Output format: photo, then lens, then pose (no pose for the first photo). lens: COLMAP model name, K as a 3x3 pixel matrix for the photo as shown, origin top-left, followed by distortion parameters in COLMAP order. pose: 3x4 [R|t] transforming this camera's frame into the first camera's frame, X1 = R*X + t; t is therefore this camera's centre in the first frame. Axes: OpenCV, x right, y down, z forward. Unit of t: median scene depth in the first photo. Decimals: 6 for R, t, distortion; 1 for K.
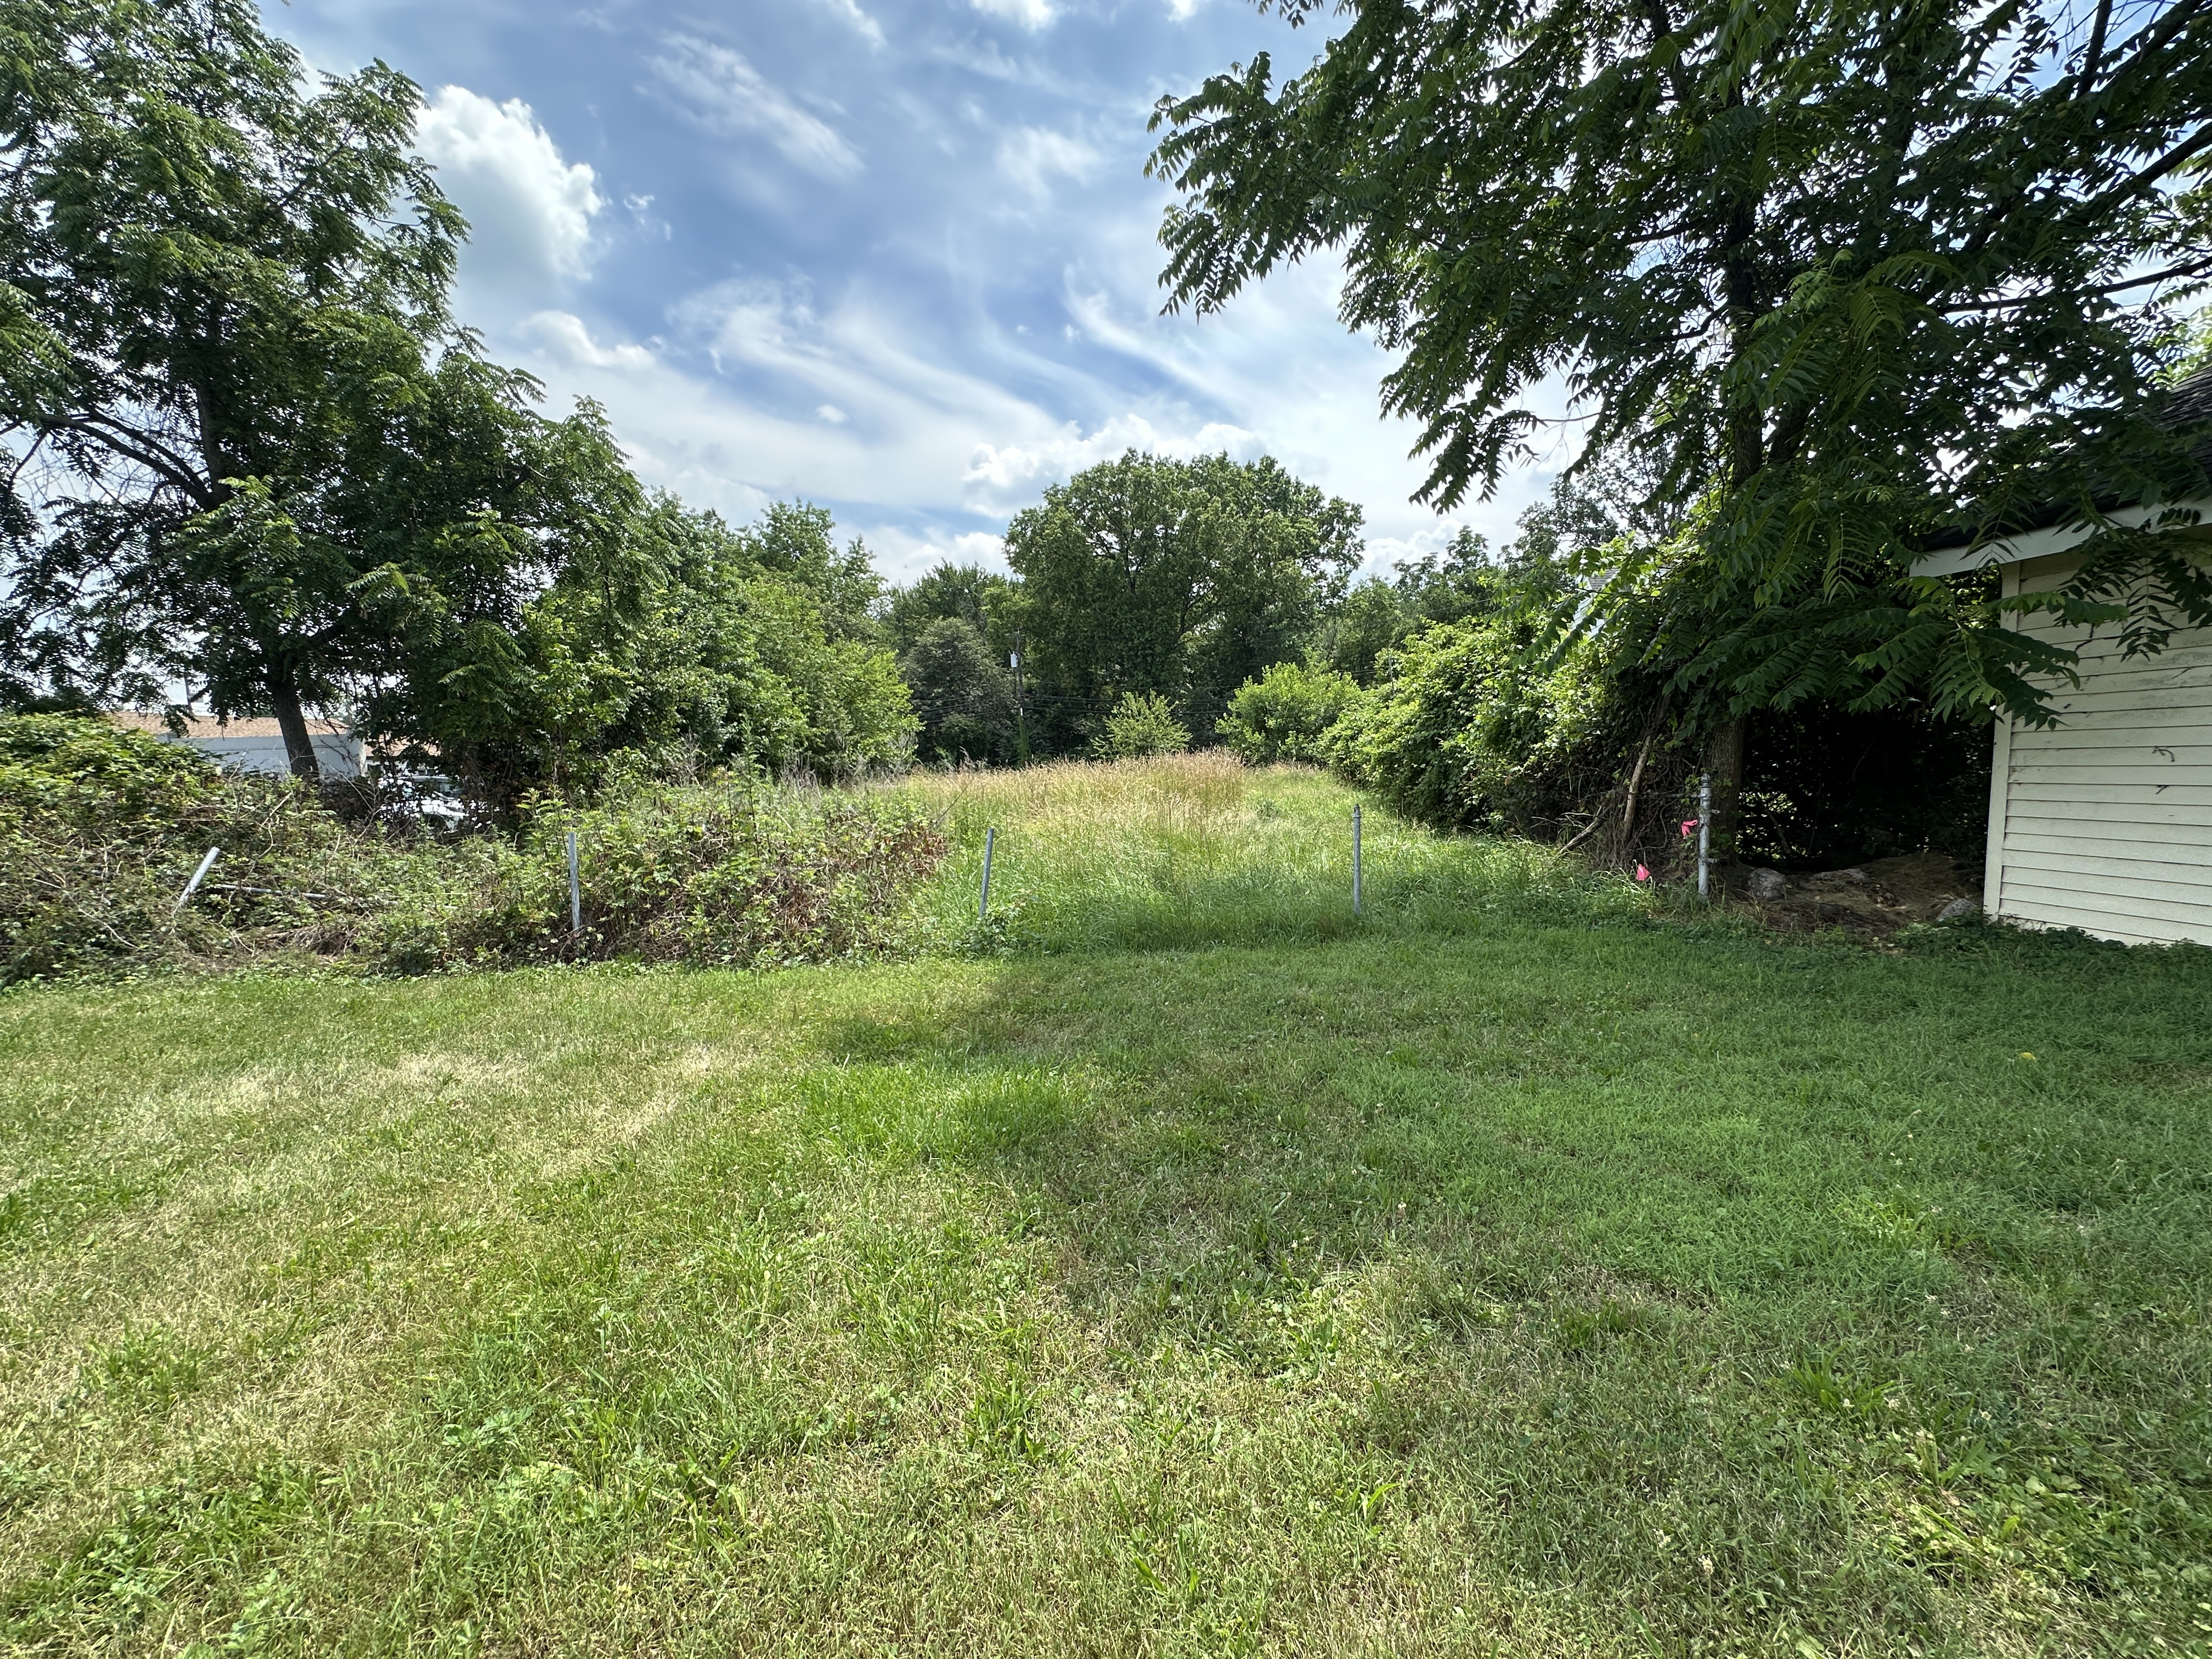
lens RADIAL K [[890.3, 0, 1106.8], [0, 890.3, 834.6], [0, 0, 1]] dist [-0.006474, 0.001536]
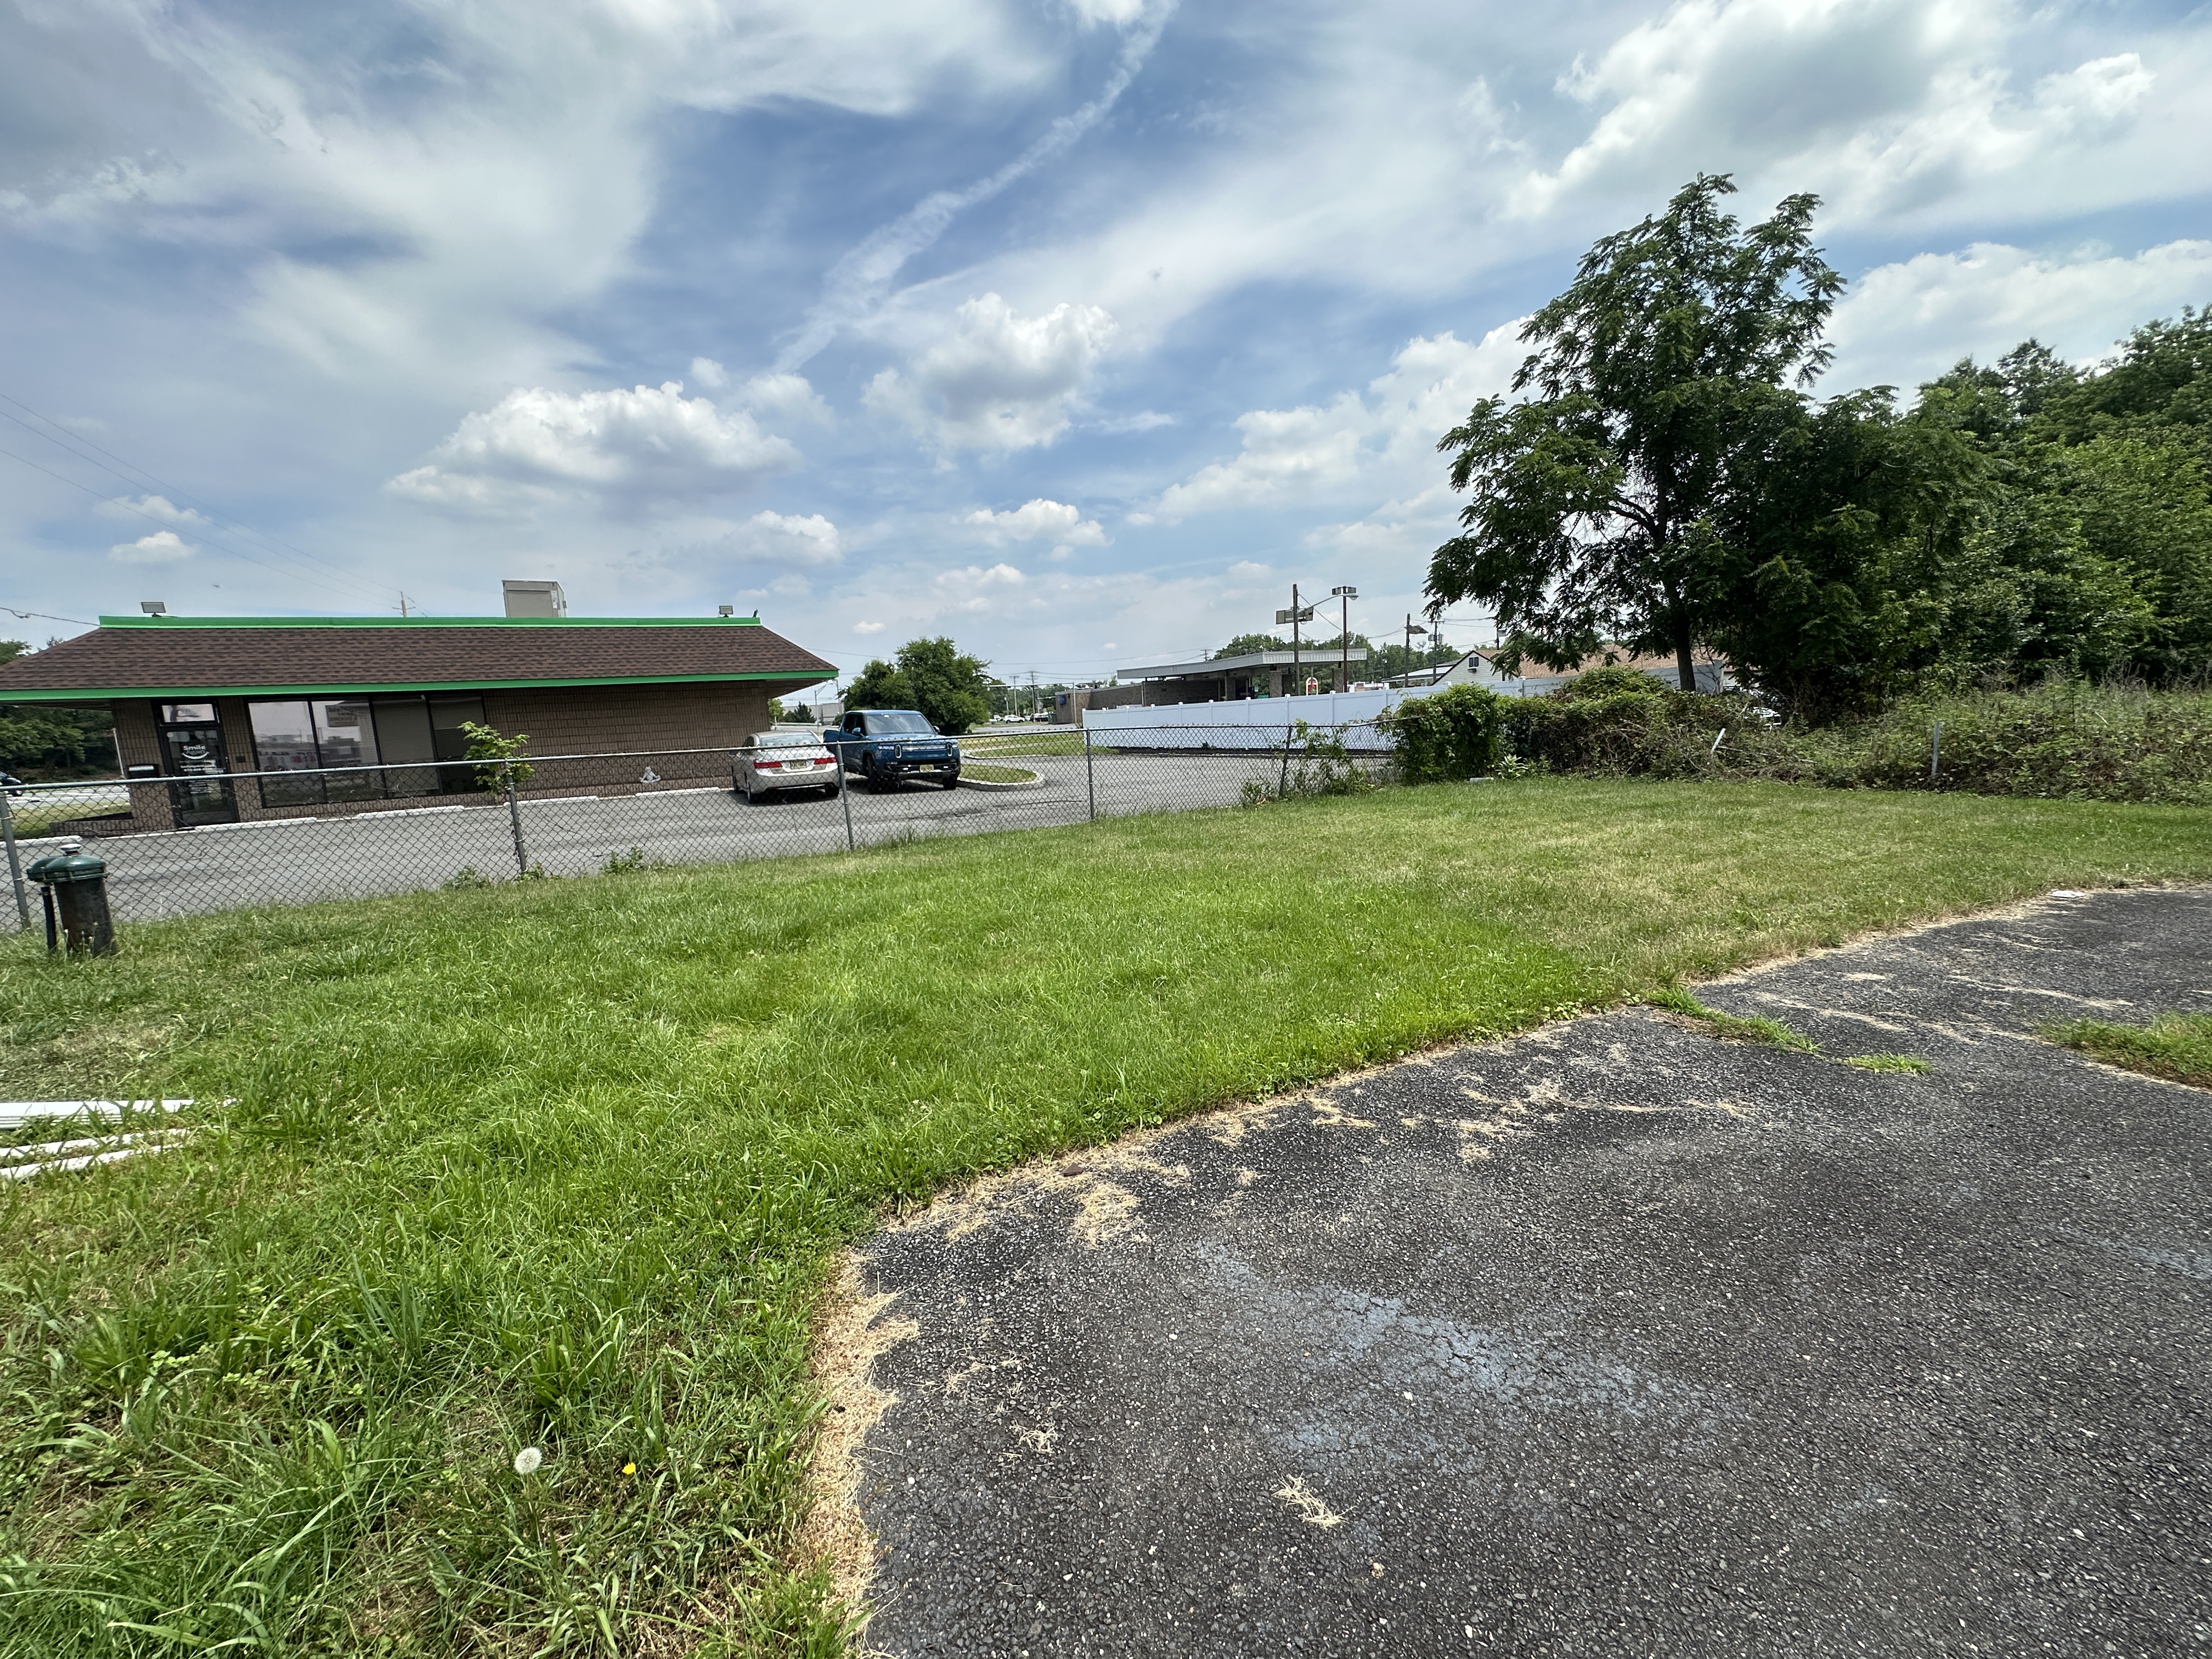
lens RADIAL K [[890.3, 0, 1102.6], [0, 890.3, 833.6], [0, 0, 1]] dist [-0.006474, 0.001536]
pose [[0.375063, 0.123066, -0.918794, 0.220374], [-0.030319, 0.992247, 0.120528, 0.027878], [0.926503, -0.017349, 0.375886, -0.618672]]
